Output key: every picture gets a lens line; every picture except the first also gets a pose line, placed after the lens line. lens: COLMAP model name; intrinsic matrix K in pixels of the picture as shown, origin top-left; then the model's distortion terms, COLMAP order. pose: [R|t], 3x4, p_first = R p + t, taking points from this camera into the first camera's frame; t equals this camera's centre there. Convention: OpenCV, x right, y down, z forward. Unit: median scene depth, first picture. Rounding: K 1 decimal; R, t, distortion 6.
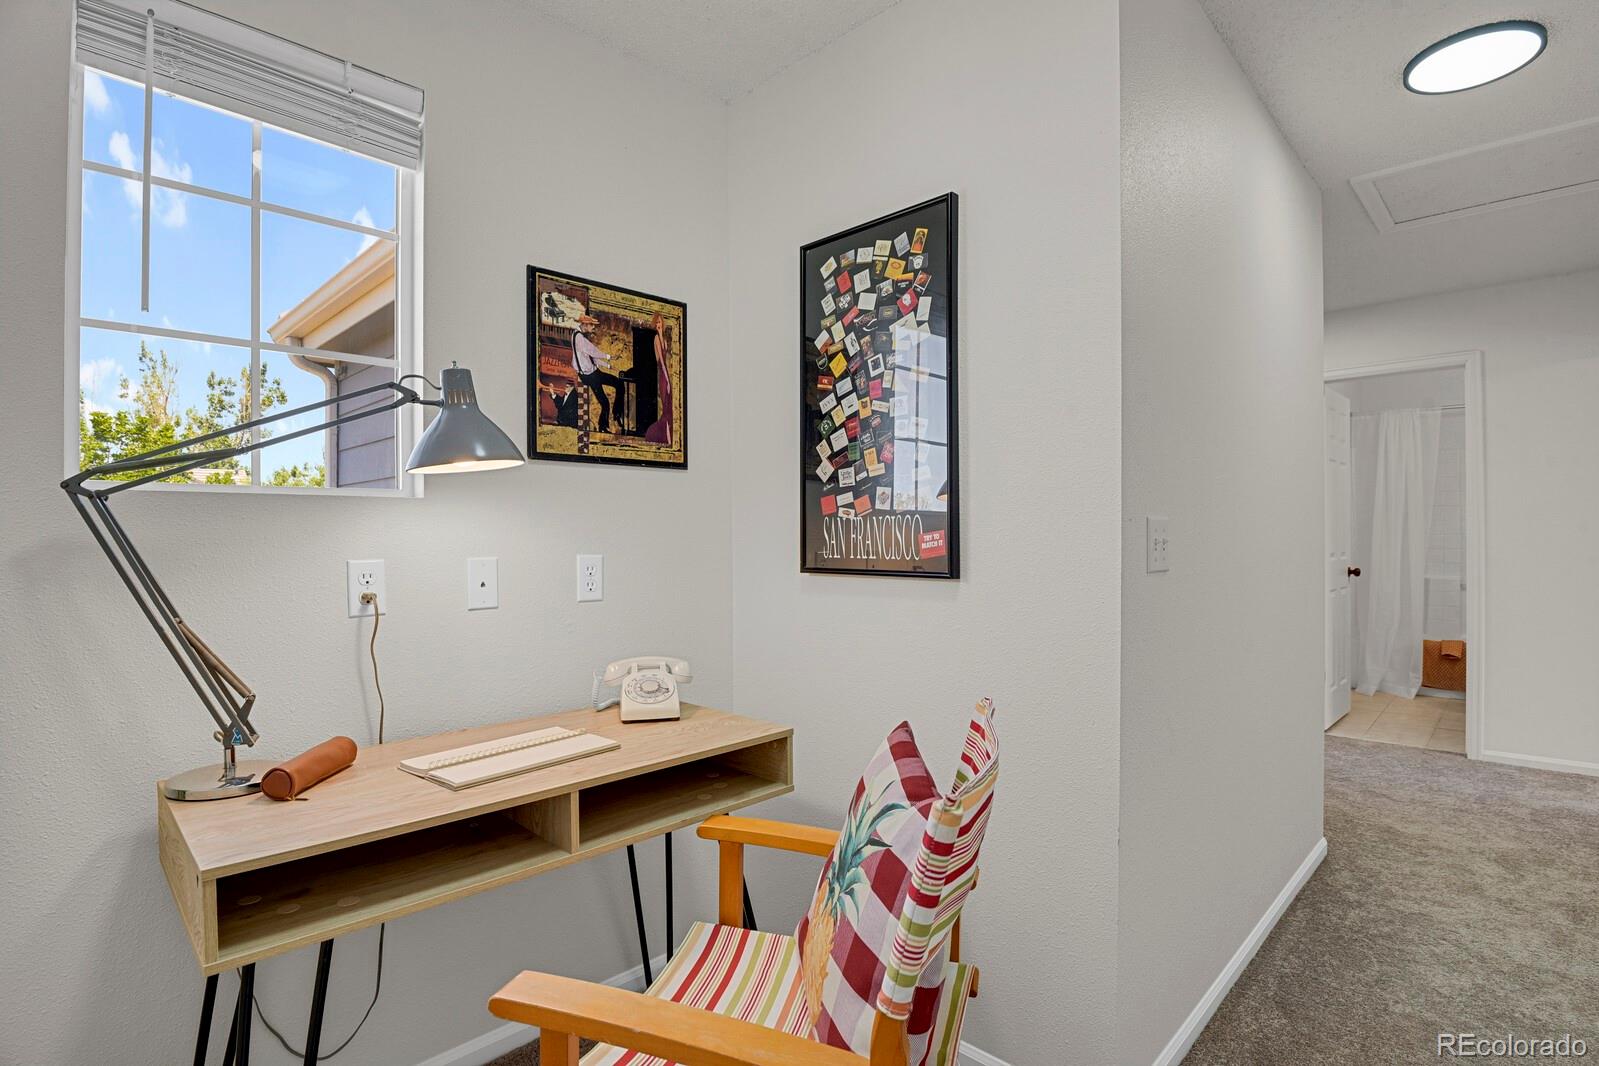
lens RADIAL K [[782.3, 0, 799.5], [0, 782.3, 539.9], [0, 0, 1]] dist [-0.031156, -0.000725]
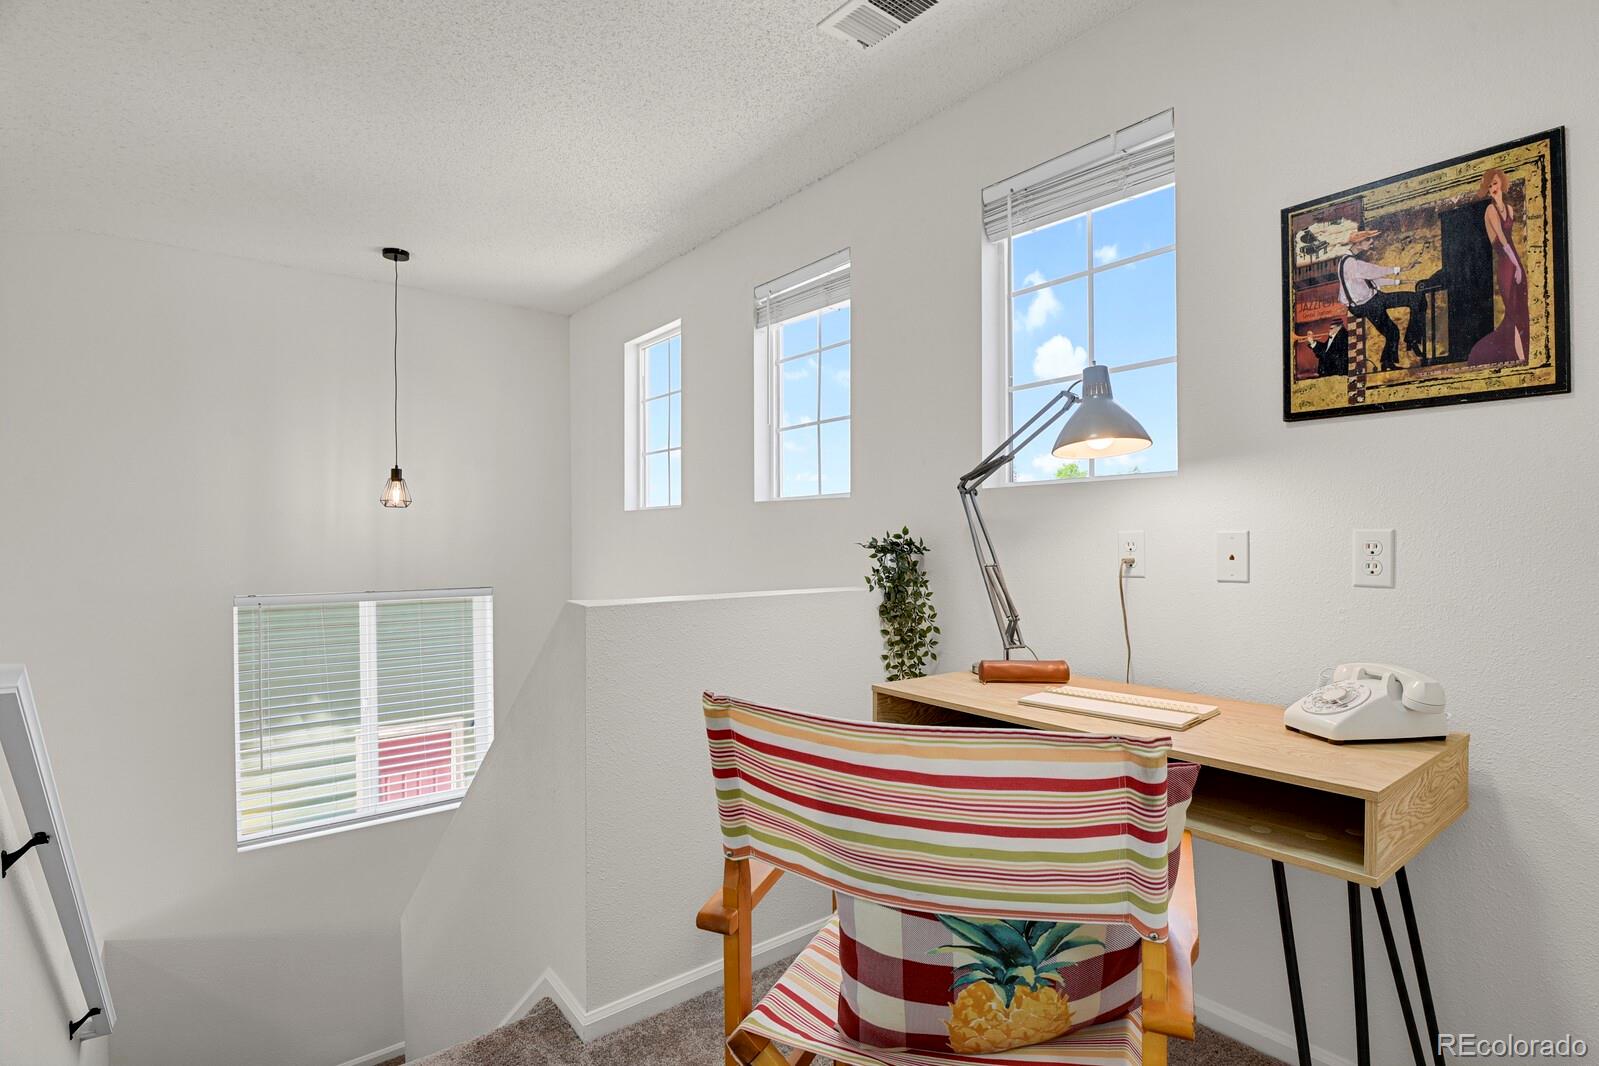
lens RADIAL K [[782.3, 0, 799.5], [0, 782.3, 539.9], [0, 0, 1]] dist [-0.031156, -0.000725]
pose [[-0.129597, 0.004551, -0.991556, 0.585113], [-0.004504, 0.999976, 0.005179, 0.029165], [0.991557, 0.005137, -0.129573, 0.526637]]
